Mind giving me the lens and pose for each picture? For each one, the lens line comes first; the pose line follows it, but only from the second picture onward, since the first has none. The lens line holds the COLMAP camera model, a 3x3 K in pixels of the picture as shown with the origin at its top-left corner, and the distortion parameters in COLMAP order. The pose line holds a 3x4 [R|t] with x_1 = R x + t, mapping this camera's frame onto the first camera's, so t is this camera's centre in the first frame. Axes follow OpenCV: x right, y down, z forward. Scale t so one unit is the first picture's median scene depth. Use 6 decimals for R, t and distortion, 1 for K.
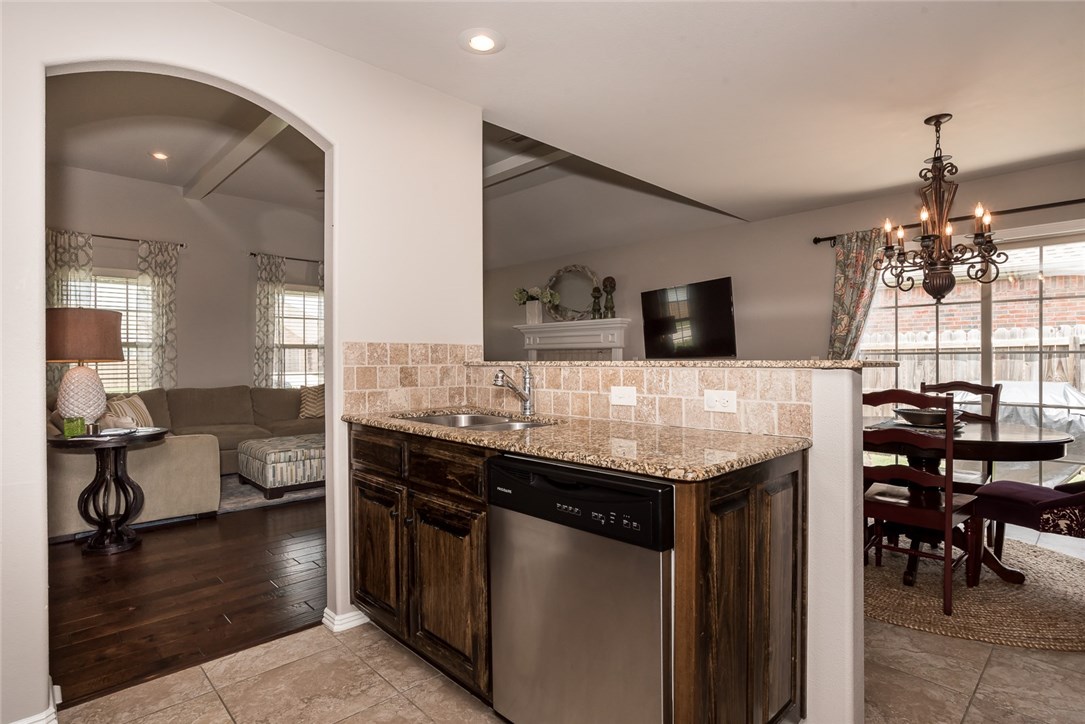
lens RADIAL K [[556.5, 0, 535.7], [0, 556.5, 360.3], [0, 0, 1]] dist [-0.039656, 0.009767]
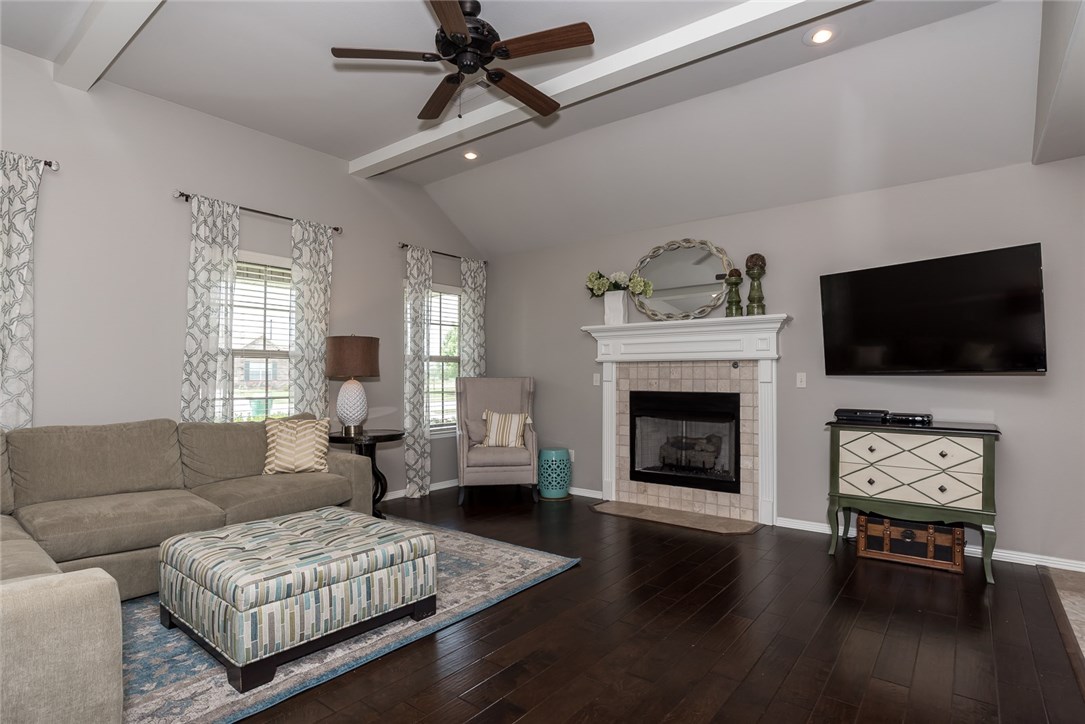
lens RADIAL K [[556.5, 0, 543.5], [0, 556.5, 366.4], [0, 0, 1]] dist [-0.039656, 0.009767]
pose [[0.989294, 0.006458, 0.145795, -0.235195], [-0.003425, 0.999773, -0.021050, 0.001828], [-0.145898, 0.020325, 0.989091, 0.399702]]
